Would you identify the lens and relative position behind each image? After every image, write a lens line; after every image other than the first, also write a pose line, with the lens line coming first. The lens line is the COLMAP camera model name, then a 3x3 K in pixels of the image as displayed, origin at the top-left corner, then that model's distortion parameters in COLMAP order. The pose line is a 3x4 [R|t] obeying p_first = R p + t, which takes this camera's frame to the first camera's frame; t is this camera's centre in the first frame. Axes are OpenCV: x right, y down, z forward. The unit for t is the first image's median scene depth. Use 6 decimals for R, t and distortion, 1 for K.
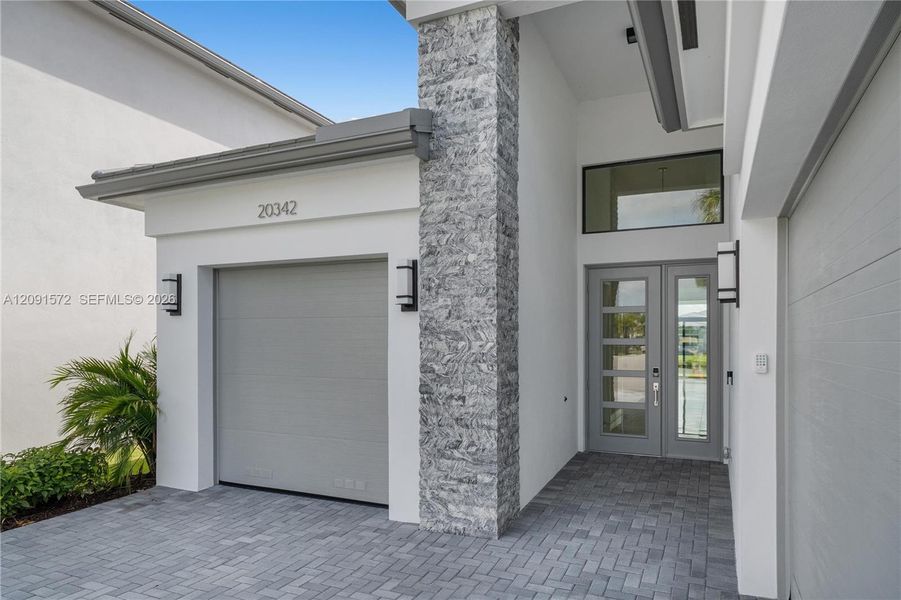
lens RADIAL K [[579.9, 0, 485.7], [0, 579.9, 344.9], [0, 0, 1]] dist [0.014267, -0.001826]
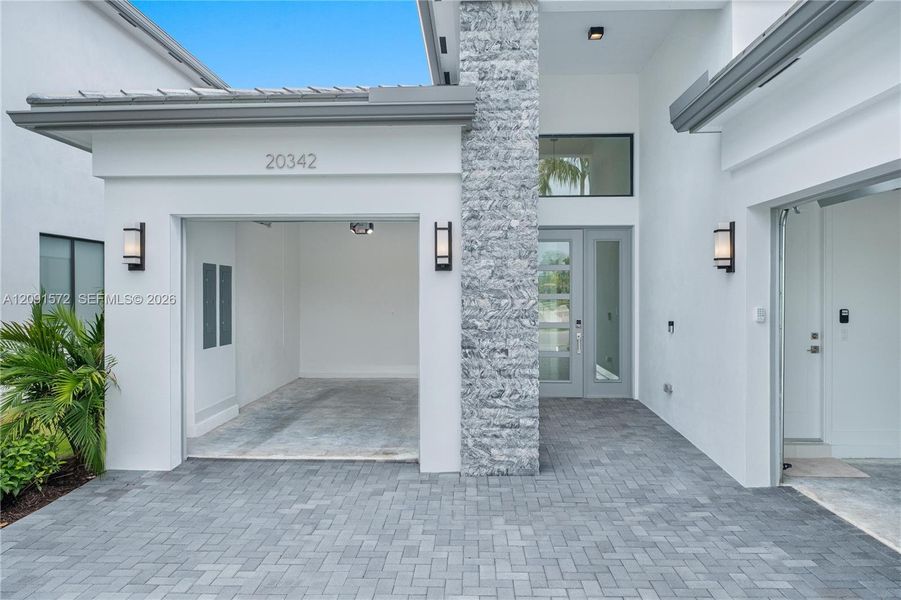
lens RADIAL K [[633.5, 0, 453.7], [0, 633.5, 295.8], [0, 0, 1]] dist [0.002720, -0.004485]
pose [[0.922541, -0.006428, 0.385845, -0.583889], [0.006309, 0.999979, 0.001576, -0.014671], [-0.385847, 0.000981, 0.922562, -0.066037]]
